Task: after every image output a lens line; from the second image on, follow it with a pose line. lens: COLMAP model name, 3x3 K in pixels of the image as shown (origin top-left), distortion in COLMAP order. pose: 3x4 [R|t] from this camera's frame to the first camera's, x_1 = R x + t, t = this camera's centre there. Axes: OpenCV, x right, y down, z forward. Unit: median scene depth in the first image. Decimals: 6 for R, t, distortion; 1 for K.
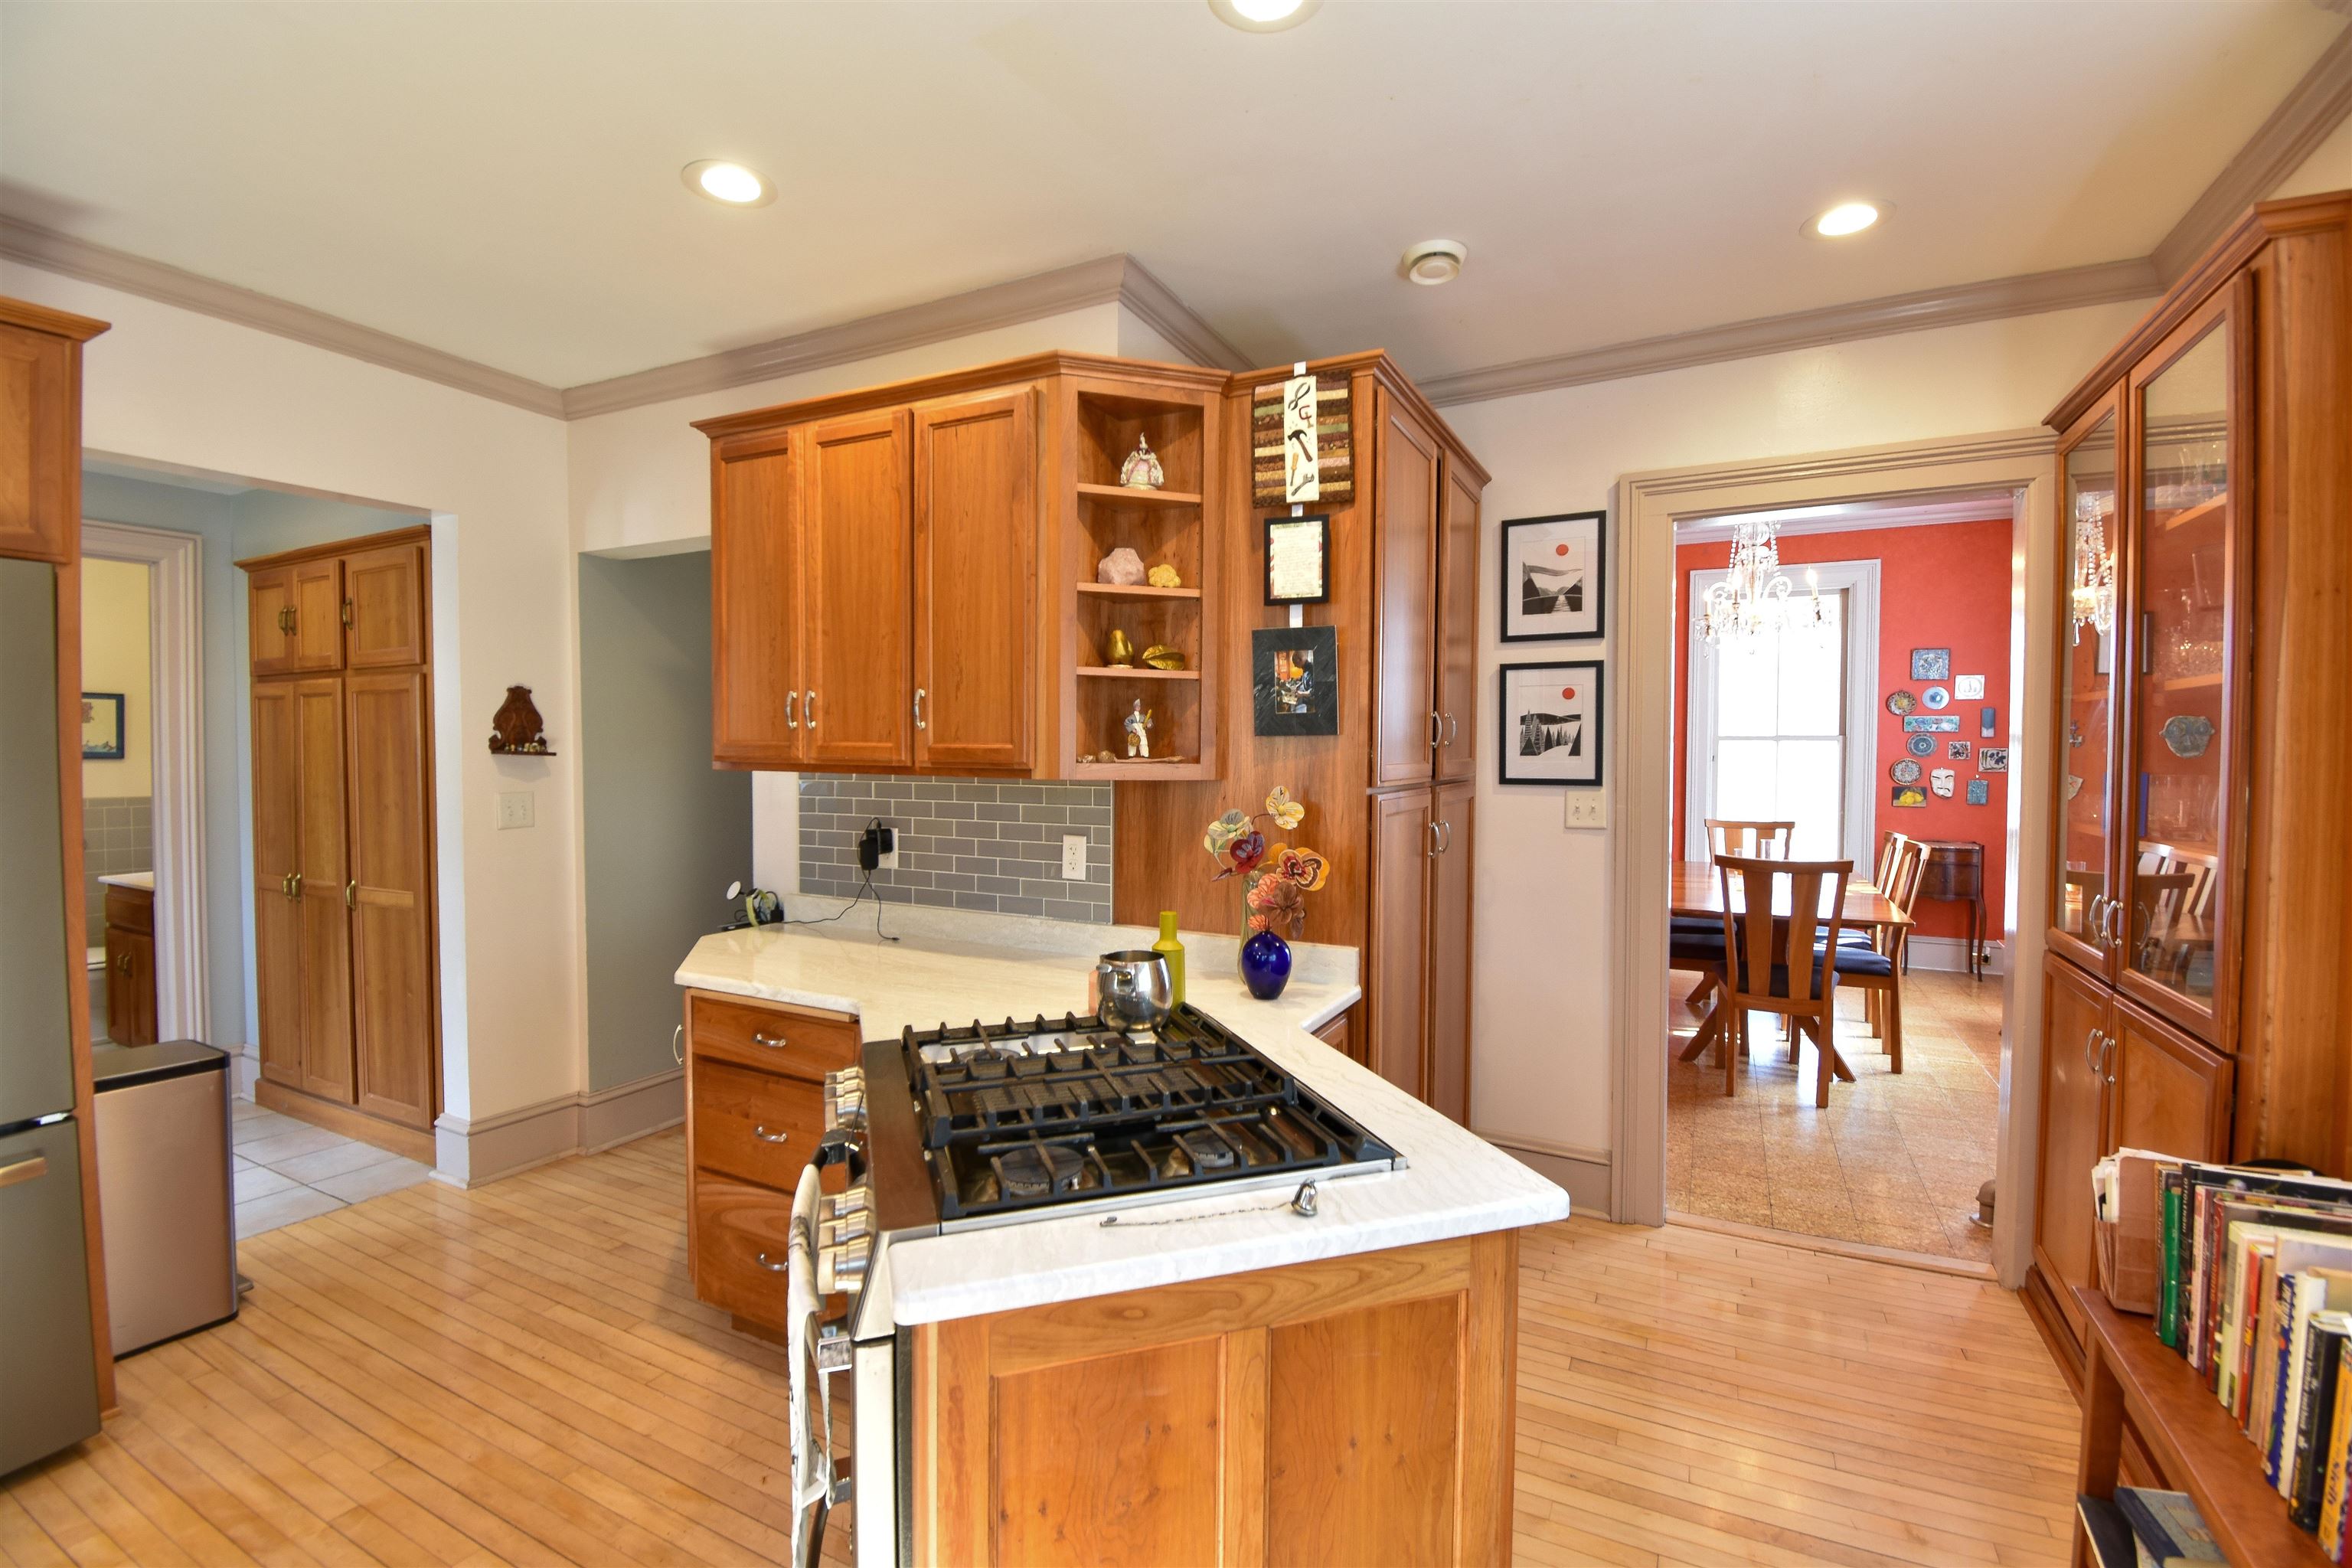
lens RADIAL K [[1041.3, 0, 1171.5], [0, 1041.3, 778.8], [0, 0, 1]] dist [0.001314, -0.009354]
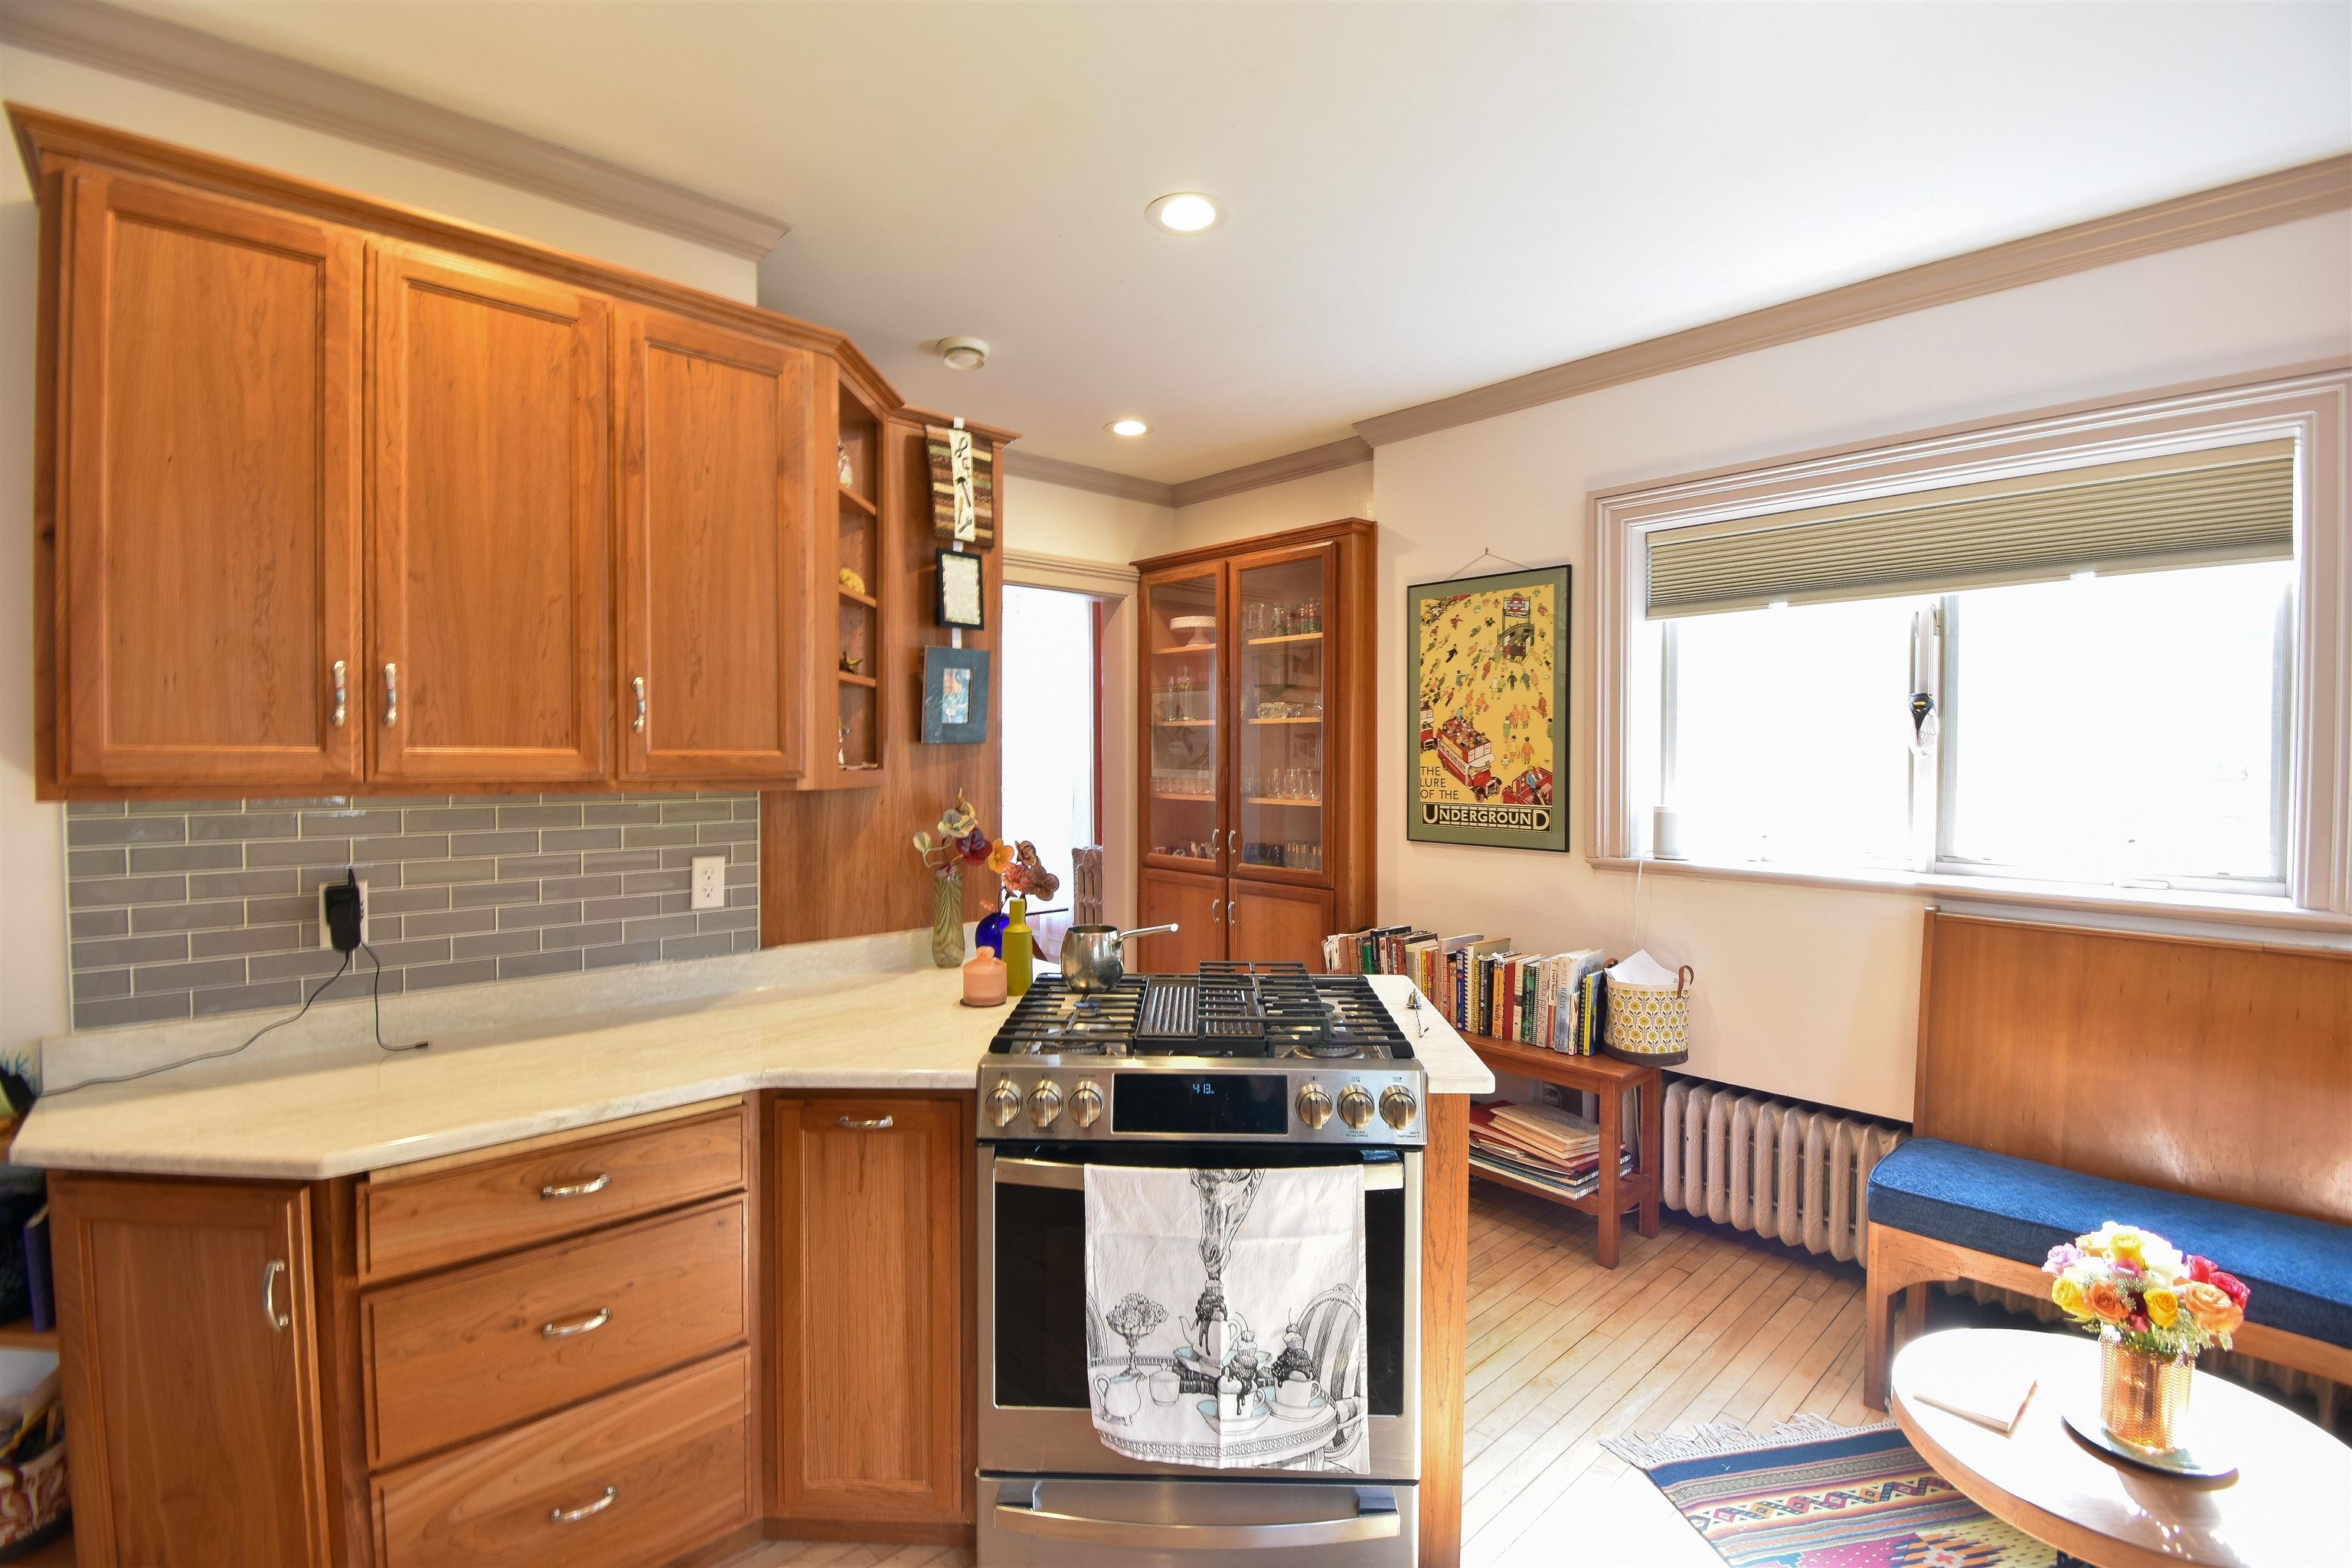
lens RADIAL K [[1041.3, 0, 1171.0], [0, 1041.3, 777.3], [0, 0, 1]] dist [0.001314, -0.009354]
pose [[0.342626, -0.024862, 0.939143, -0.773736], [0.028526, 0.999464, 0.016052, -0.014106], [-0.939039, 0.021290, 0.343152, 0.348076]]
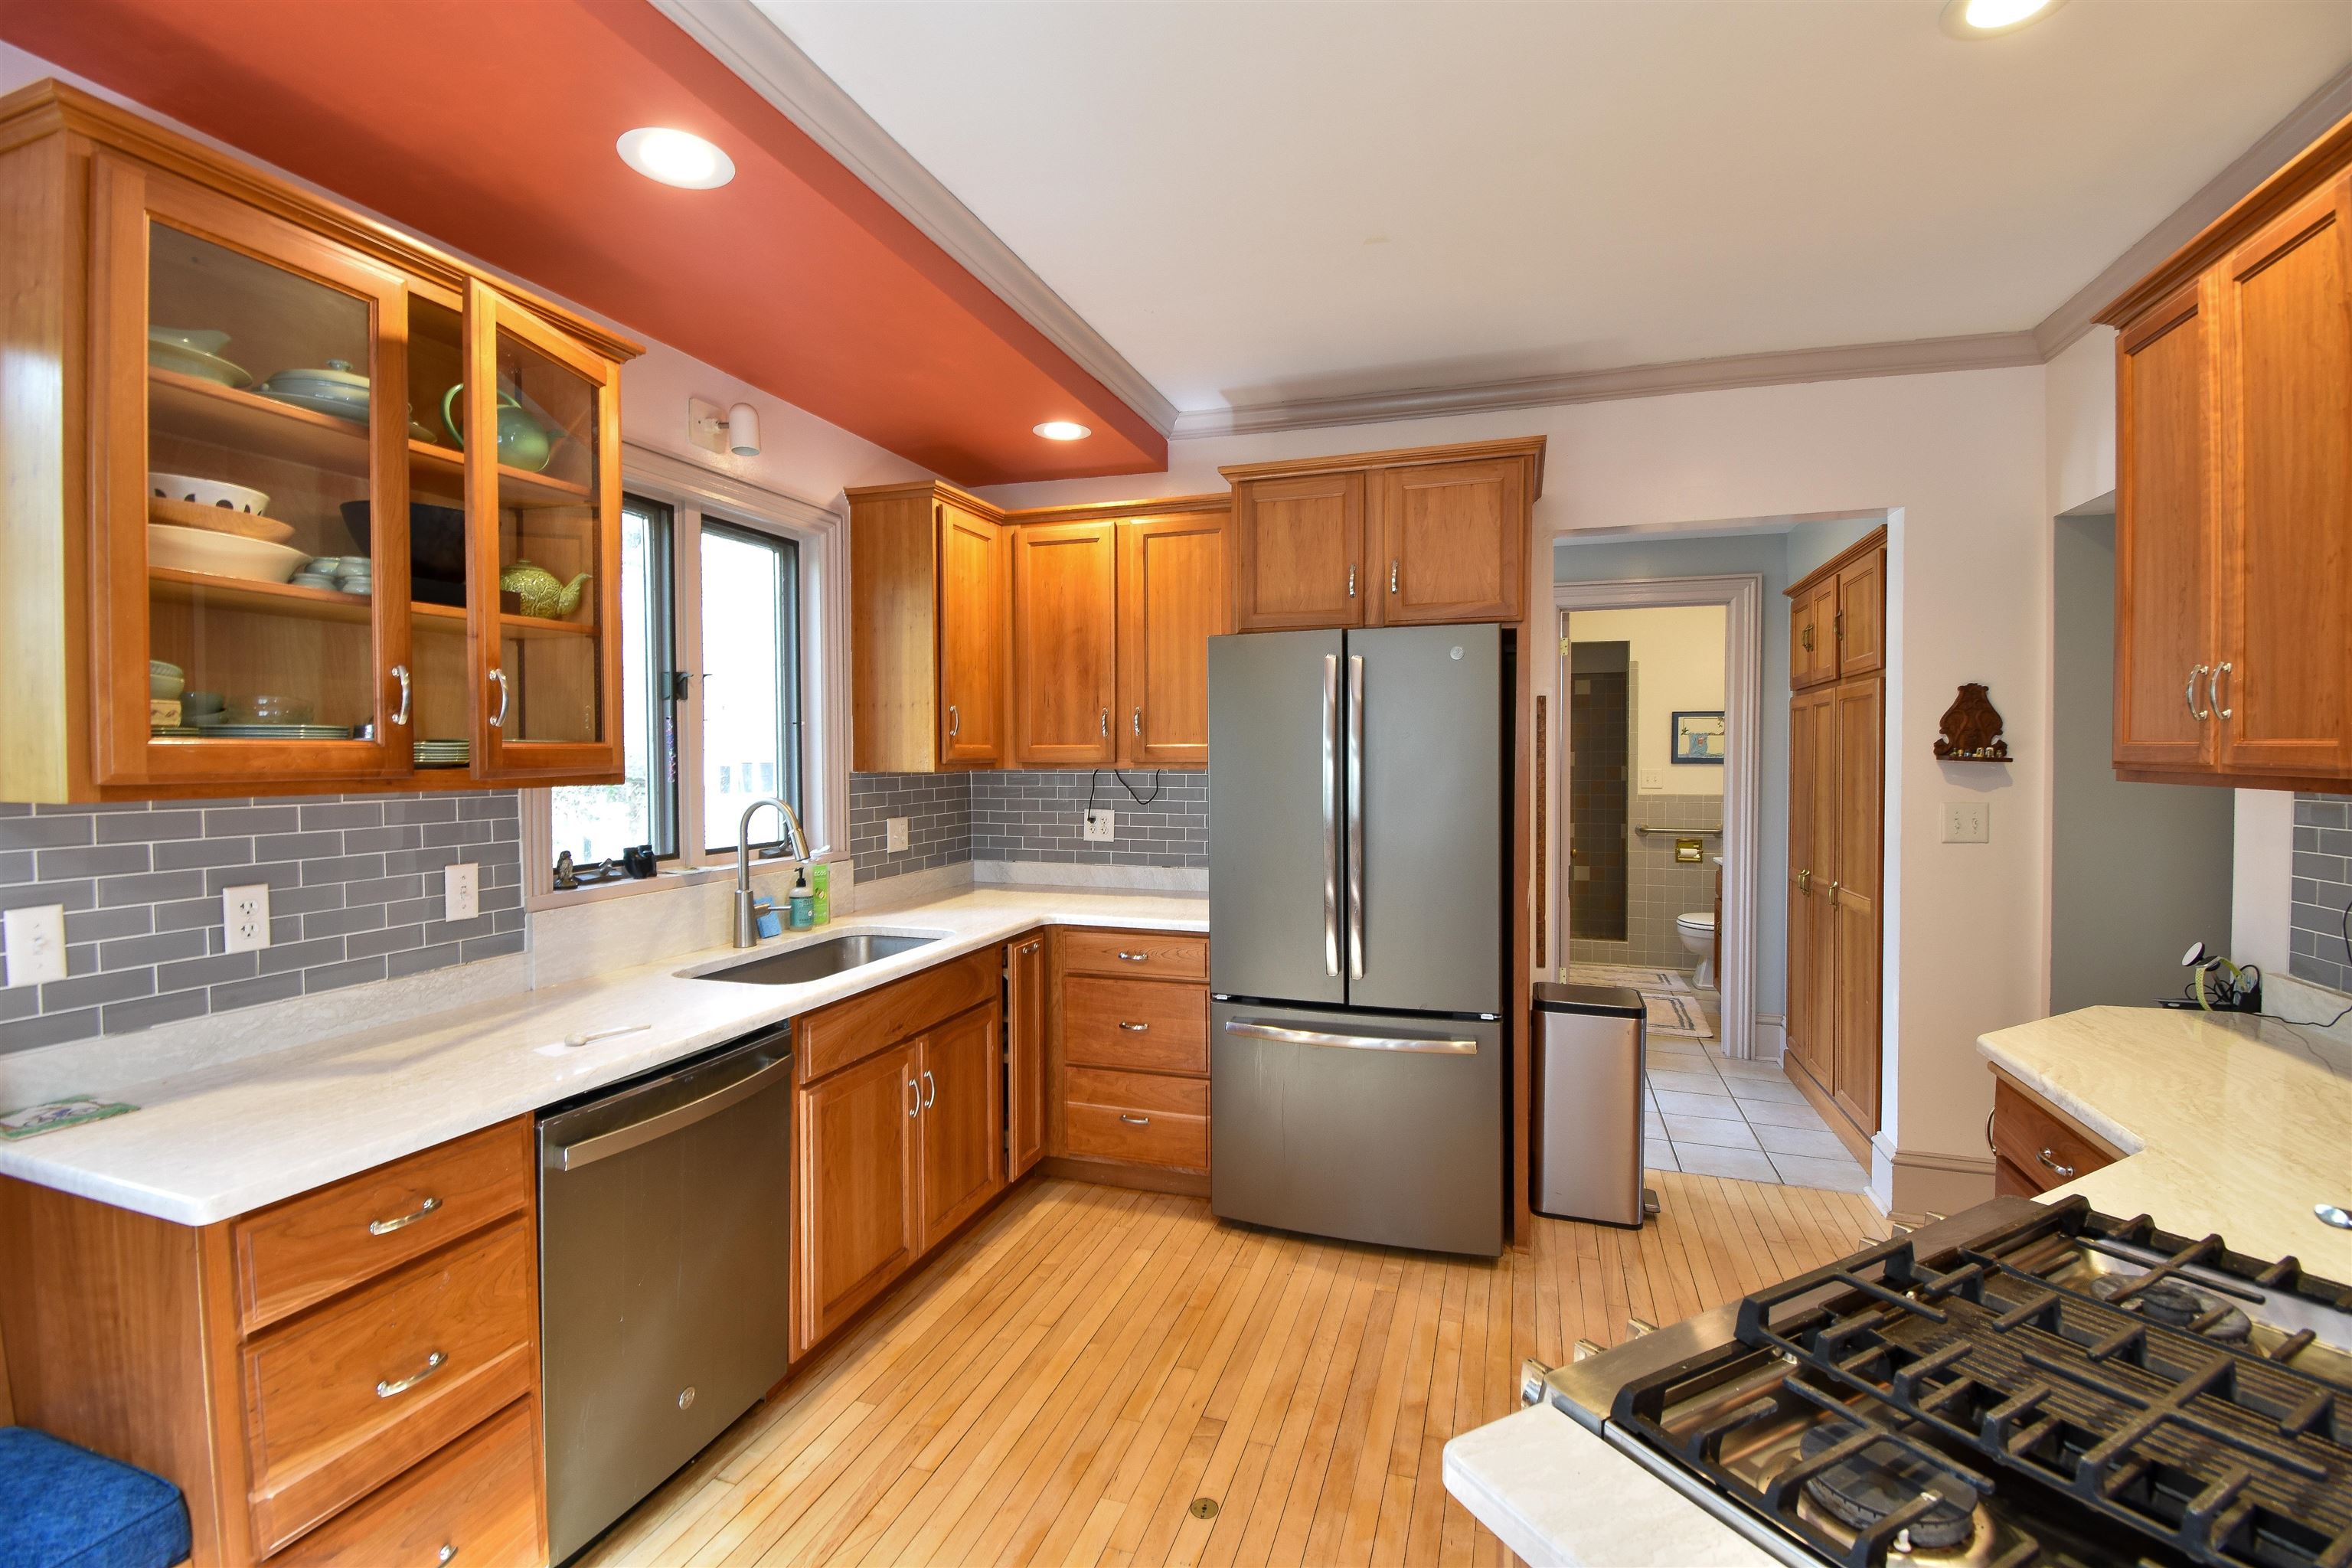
lens RADIAL K [[1041.3, 0, 1179.1], [0, 1041.3, 775.7], [0, 0, 1]] dist [0.001314, -0.009354]
pose [[0.171289, 0.015252, -0.985103, 0.180570], [-0.026003, 0.999602, 0.010956, -0.003226], [0.984878, 0.023739, 0.171618, 0.248911]]
